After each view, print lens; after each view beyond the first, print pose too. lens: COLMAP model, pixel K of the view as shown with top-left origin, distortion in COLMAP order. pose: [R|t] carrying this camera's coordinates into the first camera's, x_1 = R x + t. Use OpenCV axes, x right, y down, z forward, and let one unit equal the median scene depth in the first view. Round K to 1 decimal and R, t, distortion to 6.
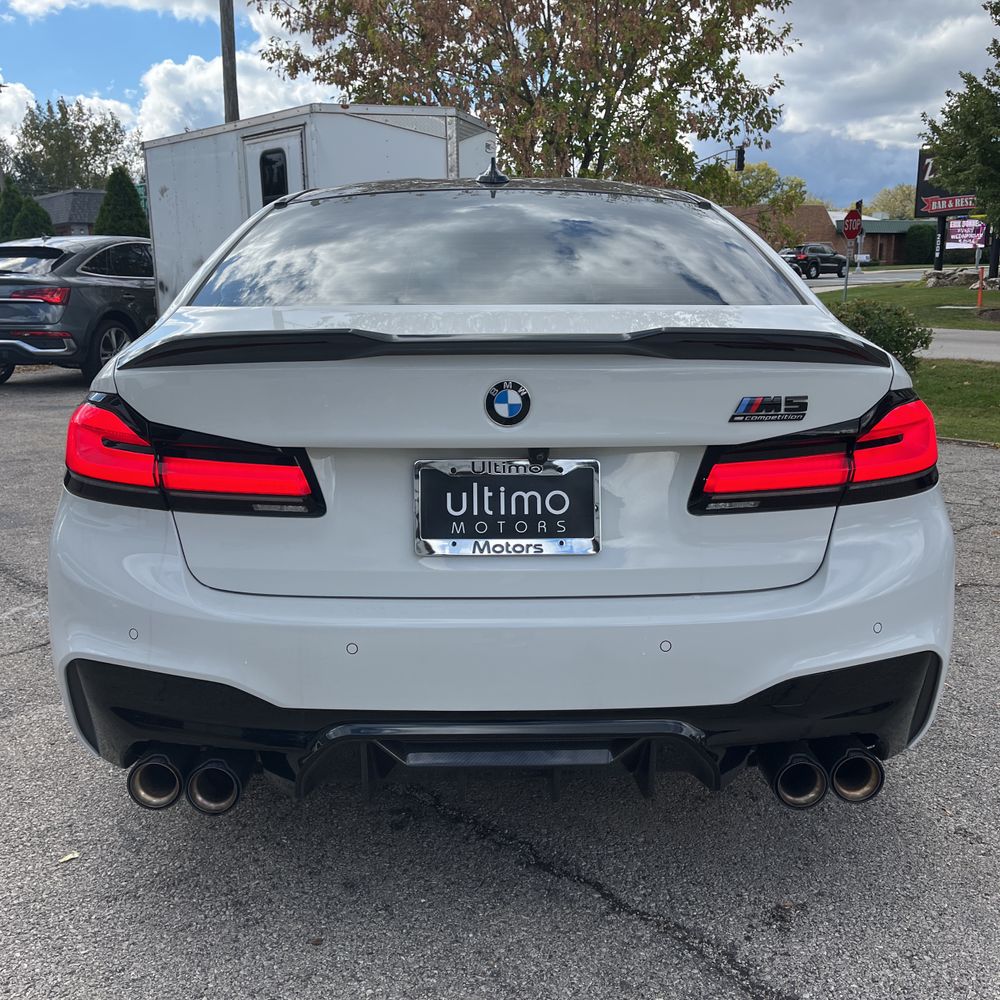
lens RADIAL K [[1018.0, 0, 503.8], [0, 1018.0, 483.5], [0, 0, 1]] dist [0.028508, 0.000000]
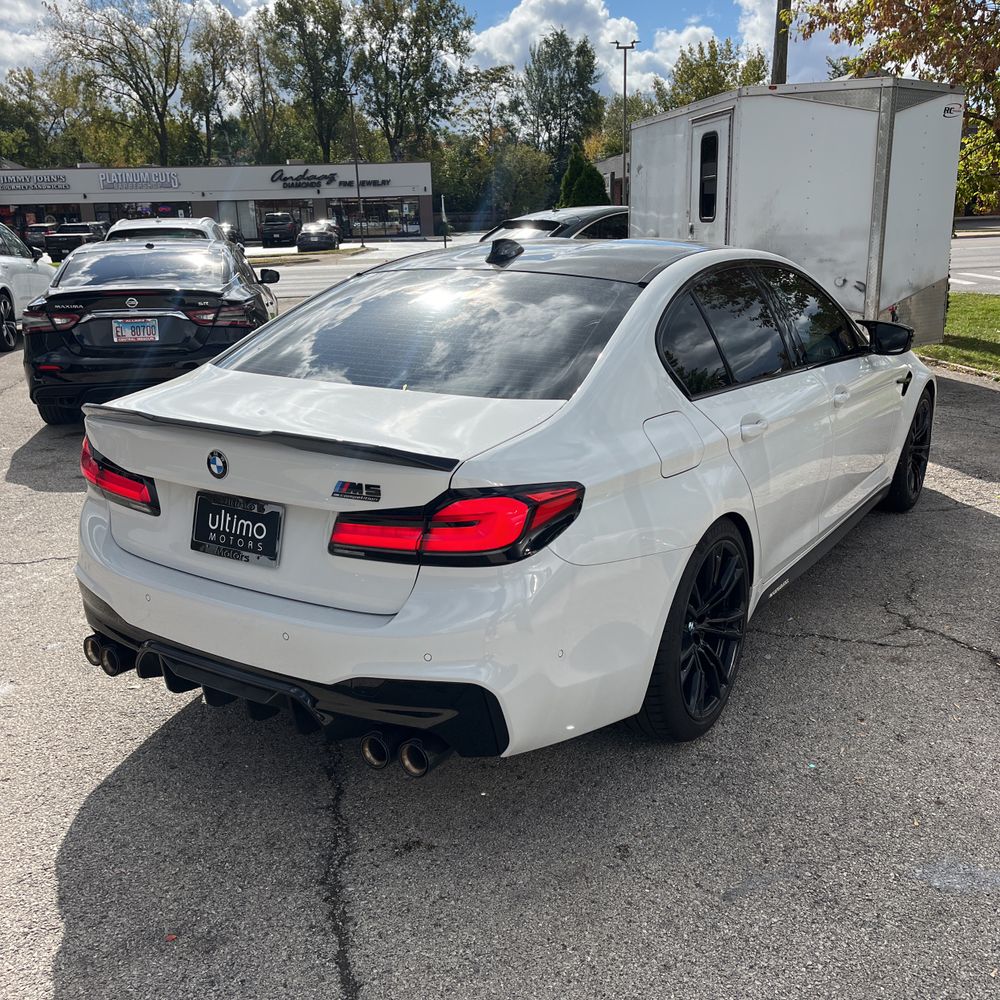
lens RADIAL K [[1018.0, 0, 504.3], [0, 1018.0, 506.5], [0, 0, 1]] dist [0.028508, 0.000000]
pose [[0.833167, 0.148995, -0.532572, 1.155122], [-0.104361, 0.988080, 0.113166, -0.226455], [0.543085, -0.038707, 0.838785, -0.083346]]
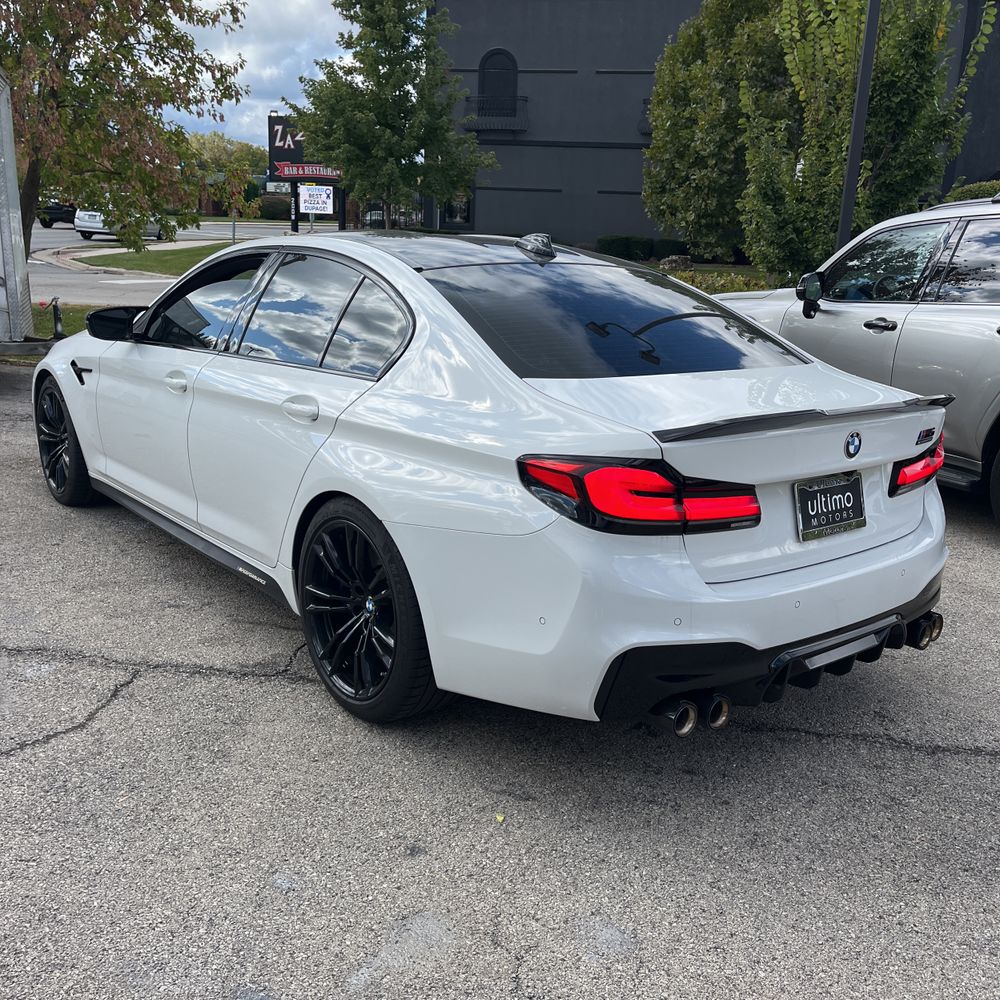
lens RADIAL K [[1018.0, 0, 494.0], [0, 1018.0, 493.8], [0, 0, 1]] dist [0.028508, 0.000000]
pose [[0.795554, -0.114240, 0.595016, -1.401751], [0.076842, 0.993157, 0.087941, -0.182076], [-0.600991, -0.024239, 0.798888, 0.001114]]
